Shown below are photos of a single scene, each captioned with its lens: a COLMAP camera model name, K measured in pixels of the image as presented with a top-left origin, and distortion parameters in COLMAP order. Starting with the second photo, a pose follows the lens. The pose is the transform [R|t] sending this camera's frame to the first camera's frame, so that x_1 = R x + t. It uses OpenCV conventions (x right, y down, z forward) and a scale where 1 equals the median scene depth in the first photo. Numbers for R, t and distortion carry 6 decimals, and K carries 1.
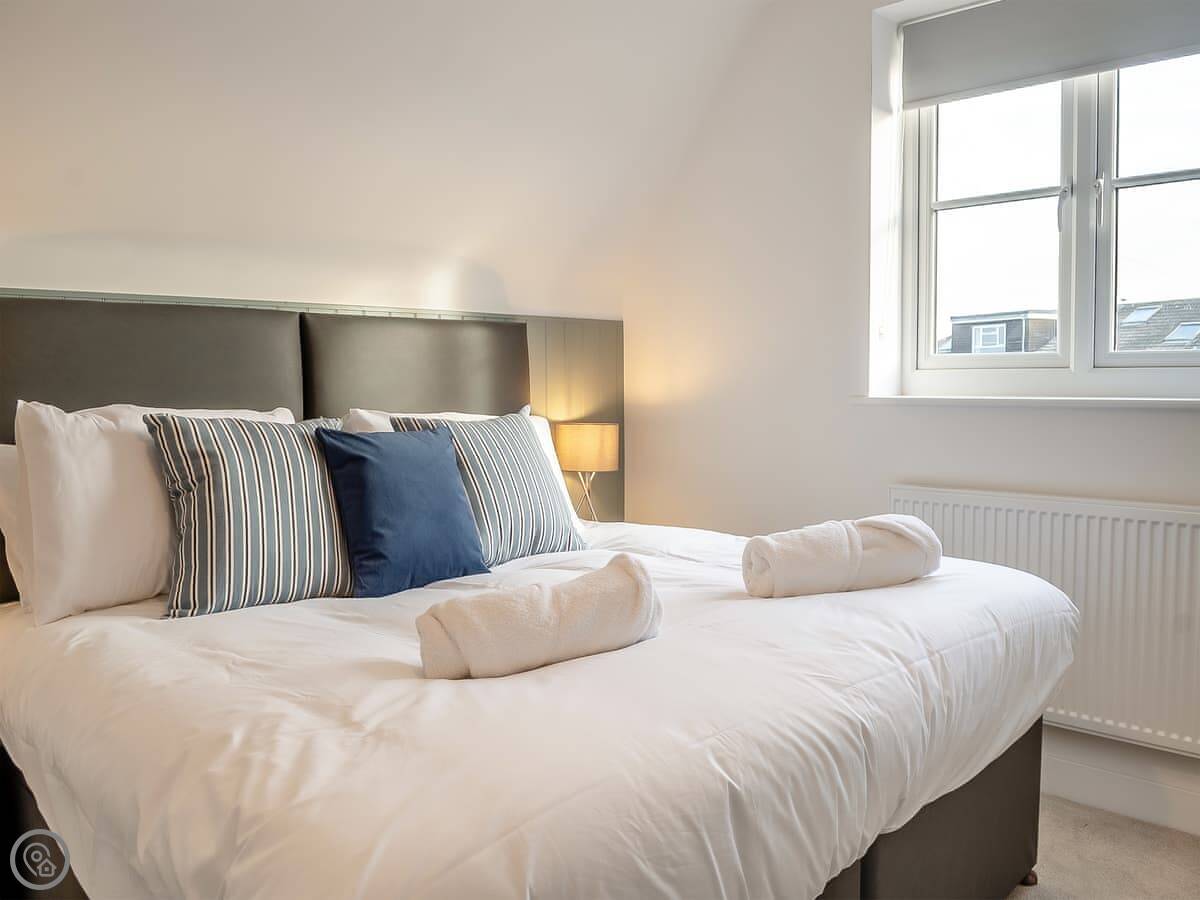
lens RADIAL K [[992.2, 0, 599.7], [0, 992.2, 438.9], [0, 0, 1]] dist [-0.136814, 0.184442]
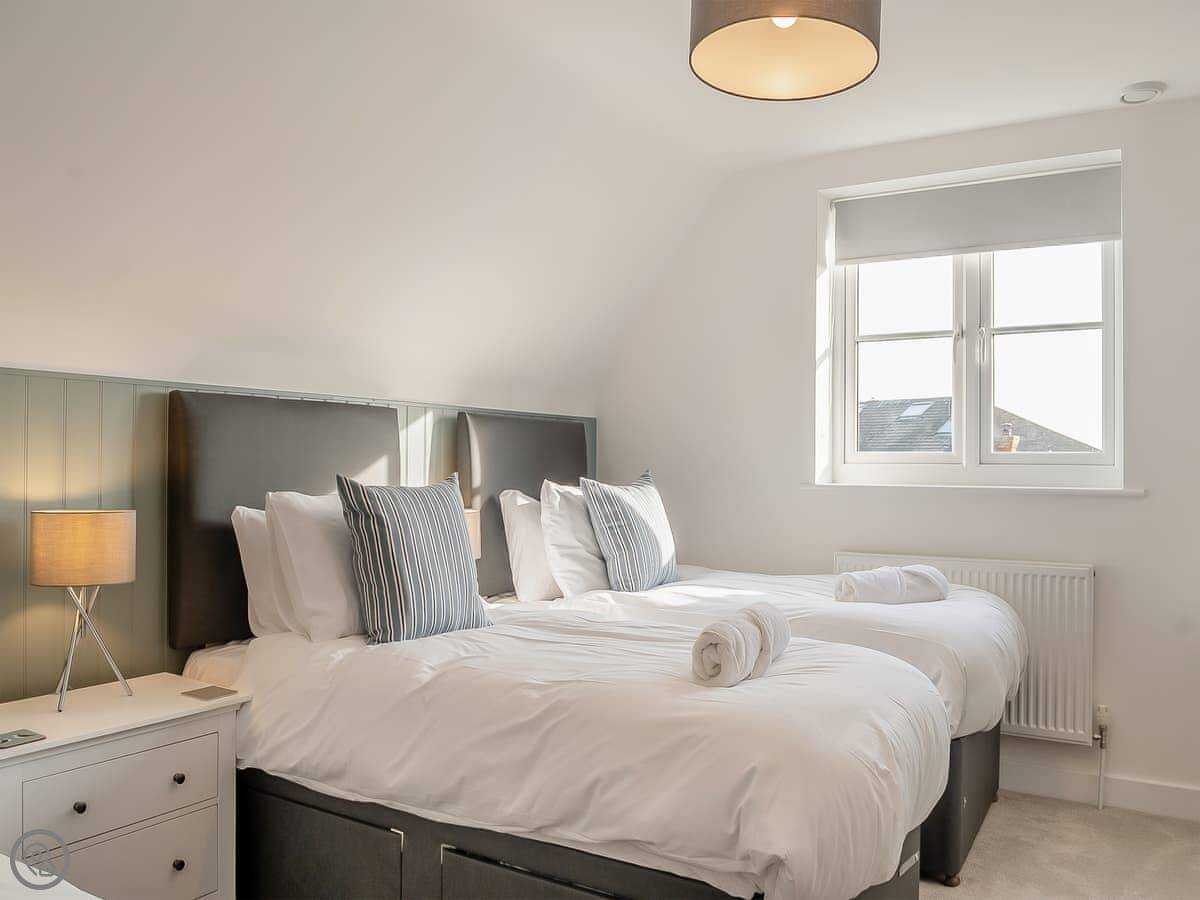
lens RADIAL K [[945.7, 0, 600.0], [0, 945.7, 450.0], [0, 0, 1]] dist [-0.048603, -0.003596]
pose [[0.984529, 0.021953, 0.173840, -0.239998], [-0.008948, 0.997125, -0.075240, 0.010144], [-0.174992, 0.072521, 0.981895, -0.196847]]
